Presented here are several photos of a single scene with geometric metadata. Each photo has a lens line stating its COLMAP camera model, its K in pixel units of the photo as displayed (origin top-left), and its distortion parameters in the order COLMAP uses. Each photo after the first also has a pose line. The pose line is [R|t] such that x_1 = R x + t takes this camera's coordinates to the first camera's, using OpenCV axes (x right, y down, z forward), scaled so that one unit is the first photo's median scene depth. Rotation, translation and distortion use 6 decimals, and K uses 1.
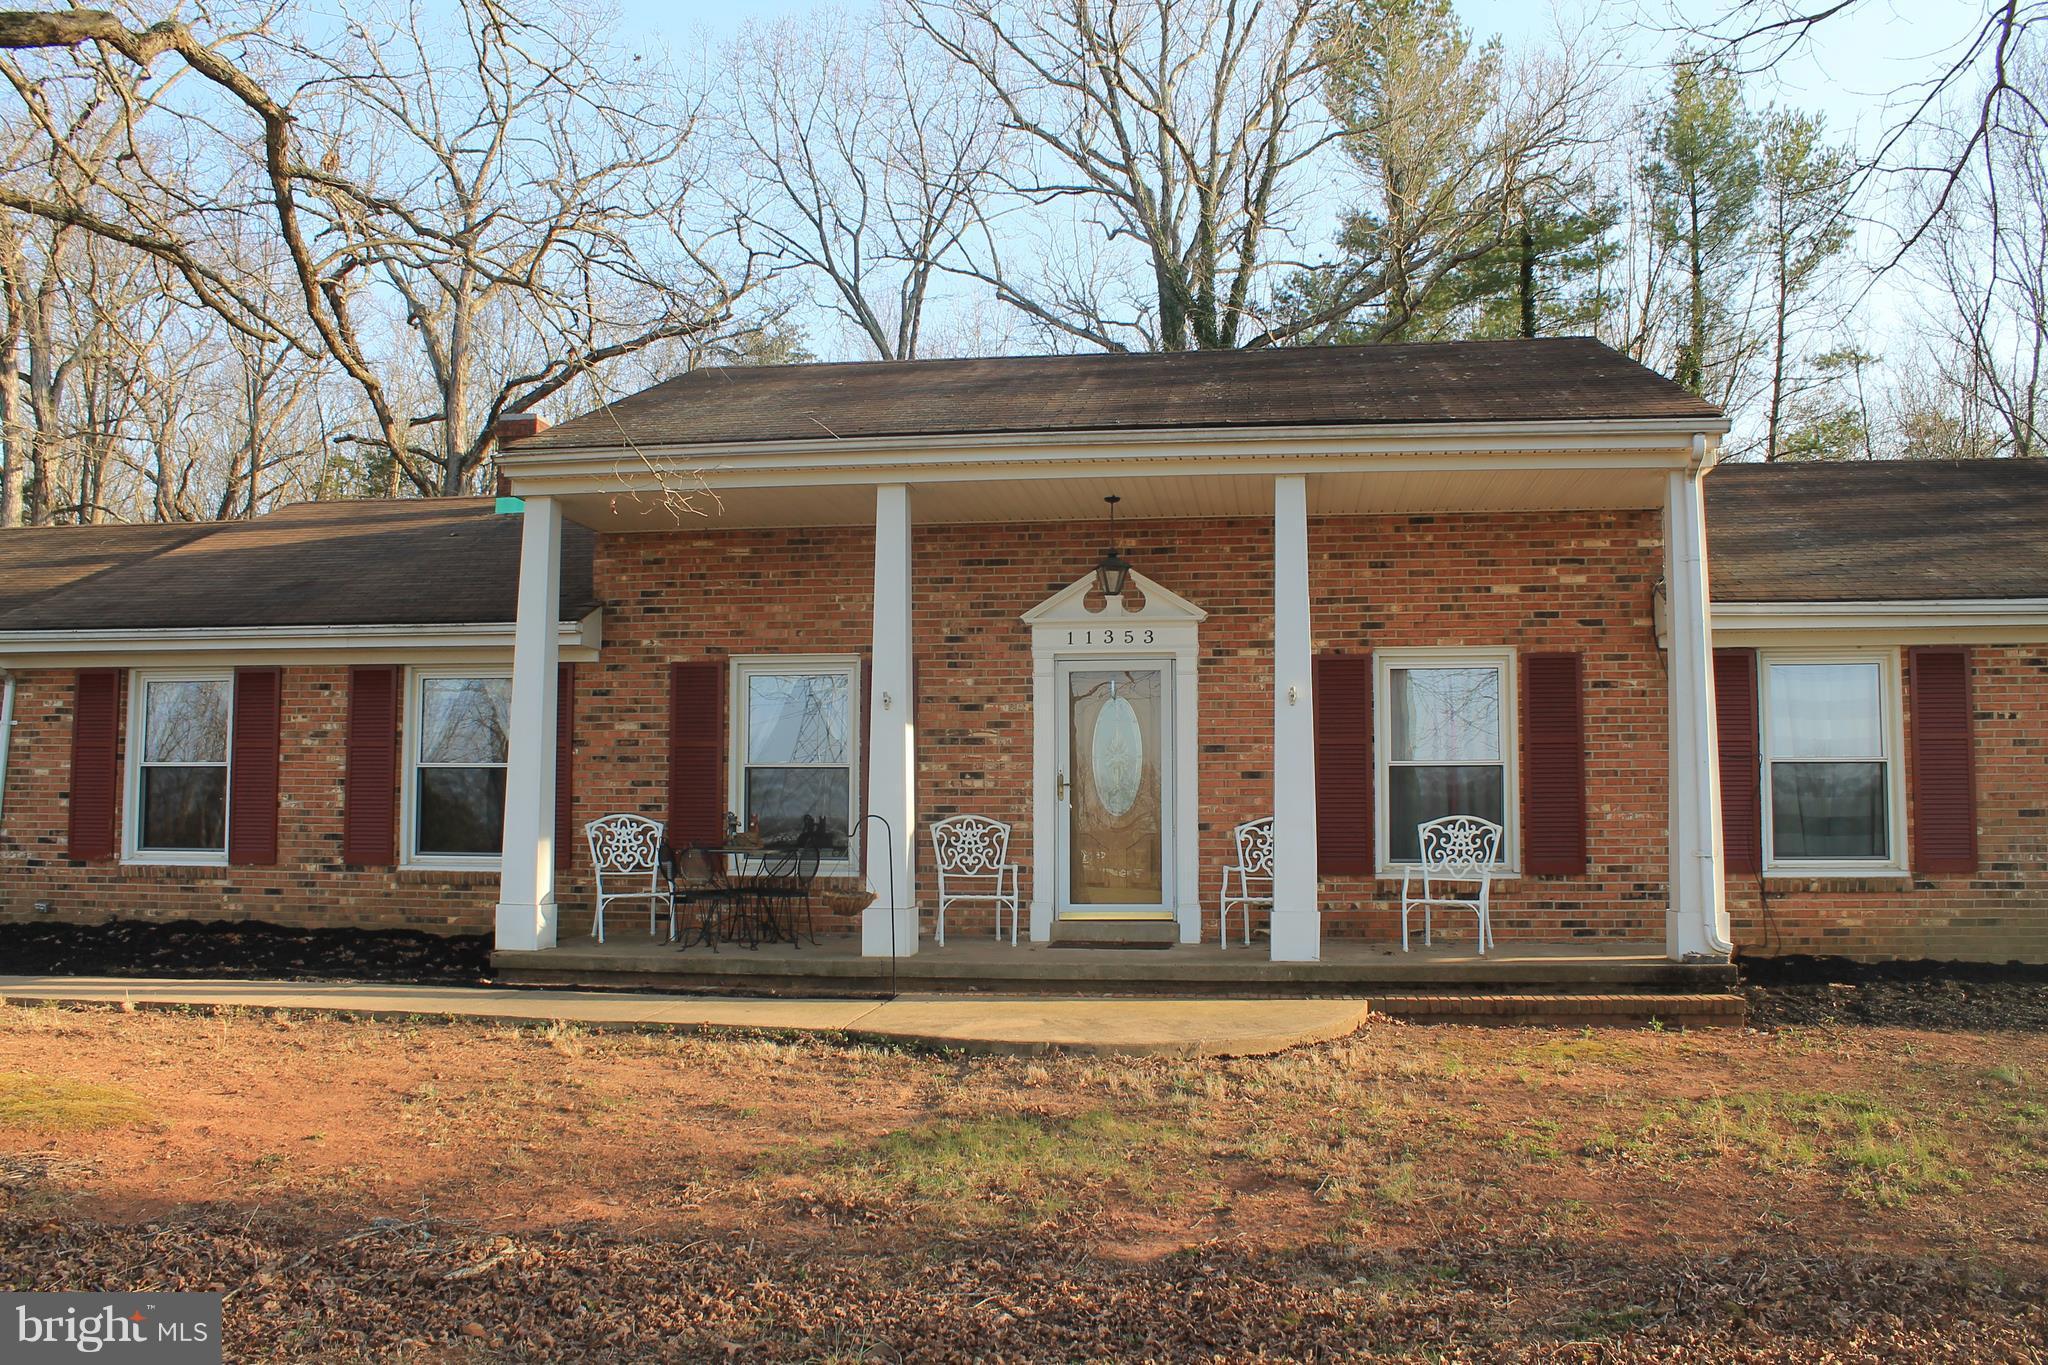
lens RADIAL K [[1723.2, 0, 1024.0], [0, 1723.2, 682.5], [0, 0, 1]] dist [-0.157882, 0.137420]
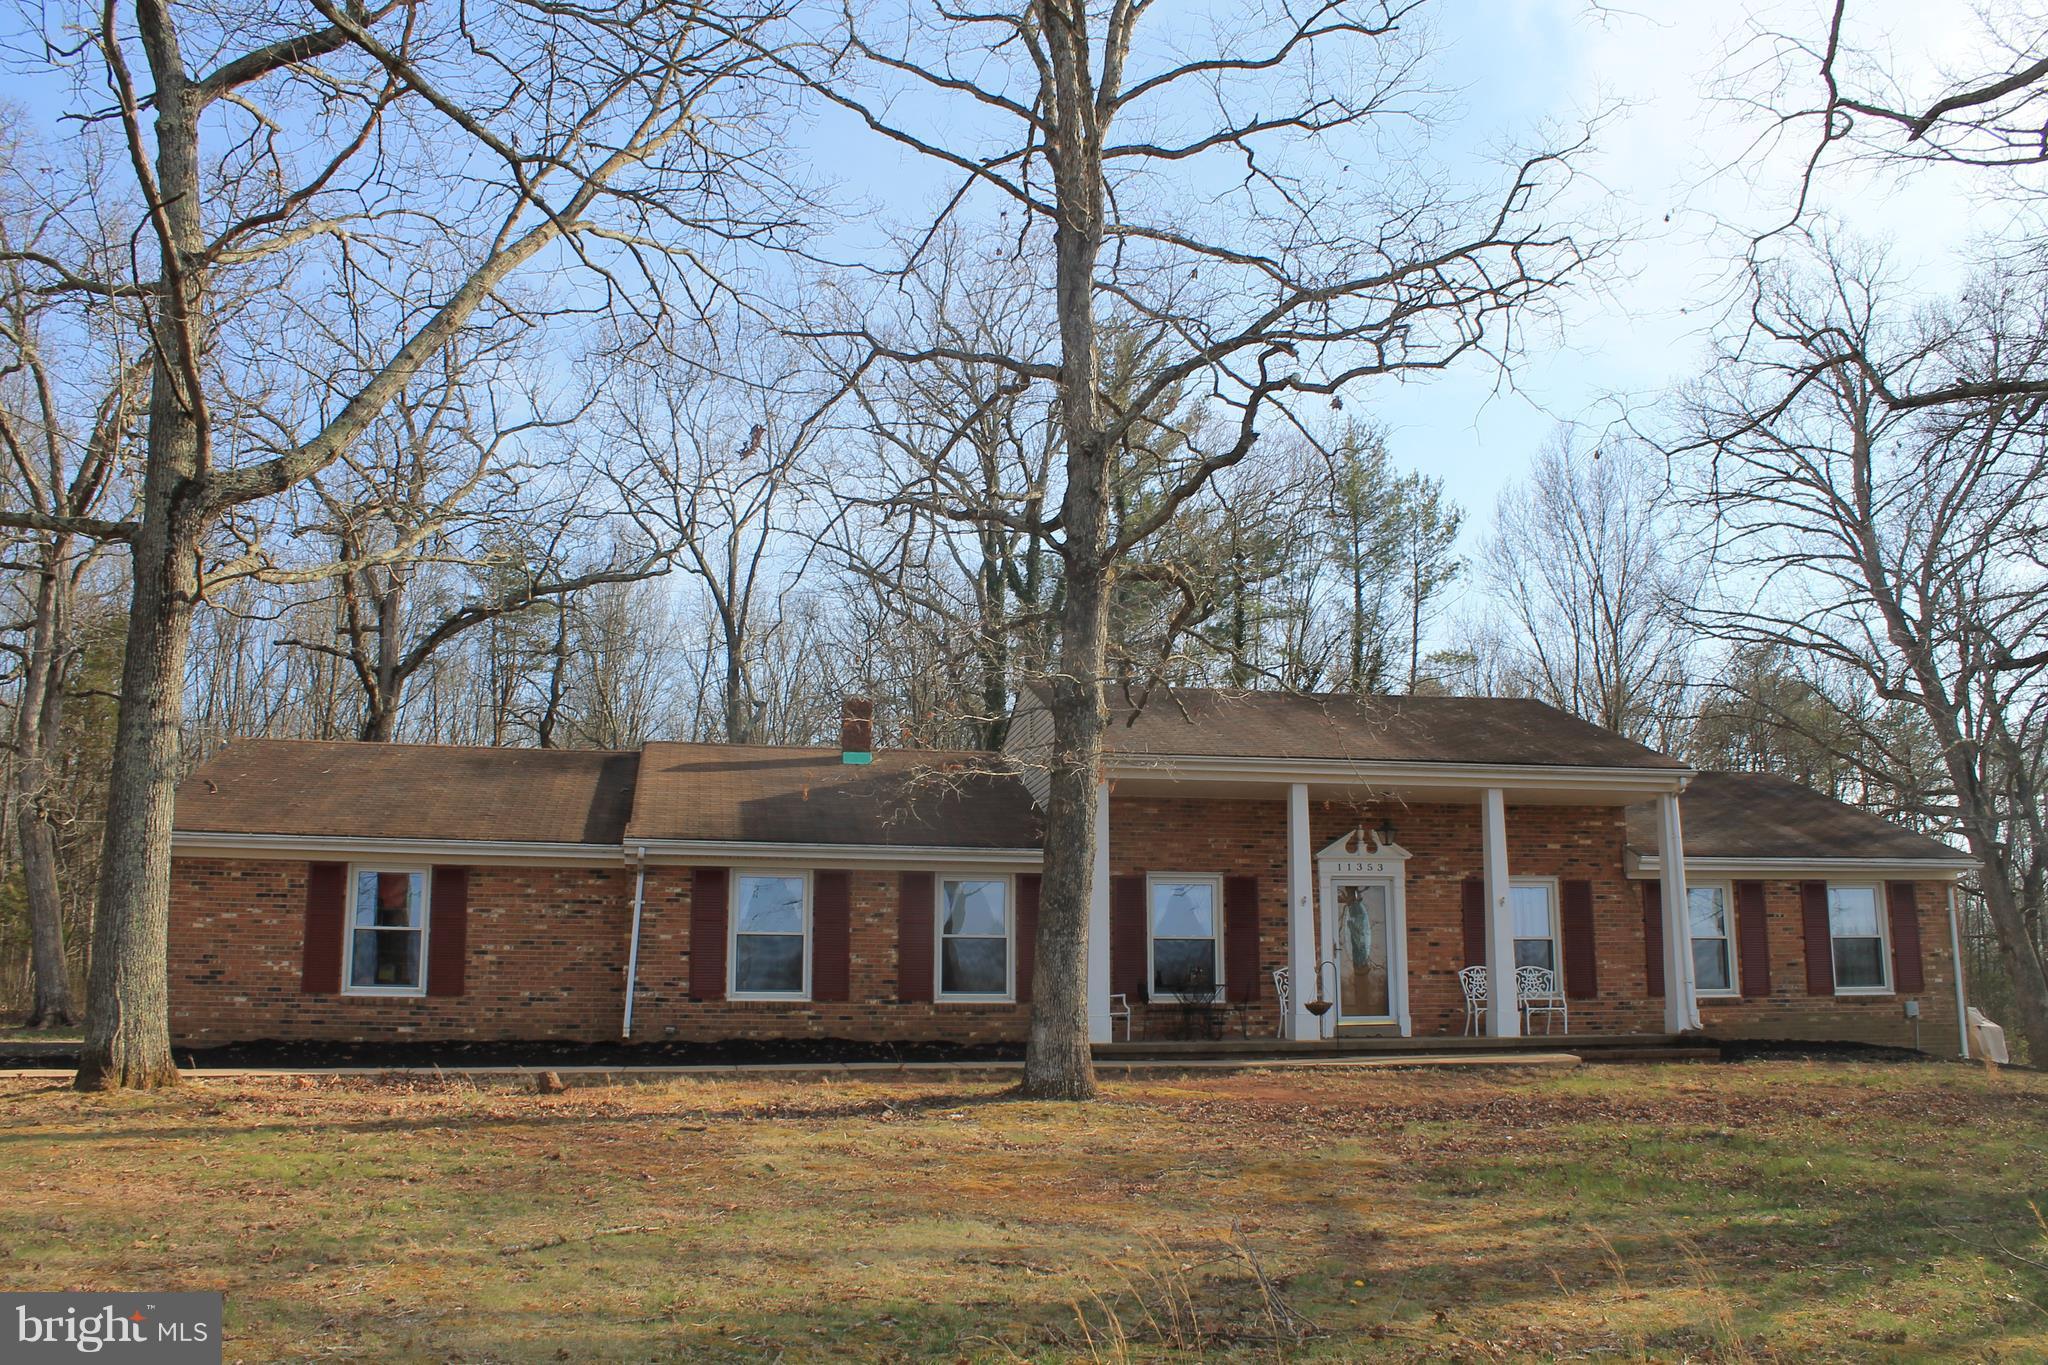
lens RADIAL K [[1723.2, 0, 1024.0], [0, 1723.2, 682.5], [0, 0, 1]] dist [-0.157882, 0.137420]
pose [[0.943236, 0.061974, 0.326290, -0.881526], [-0.024625, 0.992782, -0.117378, 0.000478], [-0.331209, 0.102681, 0.937954, -0.583369]]
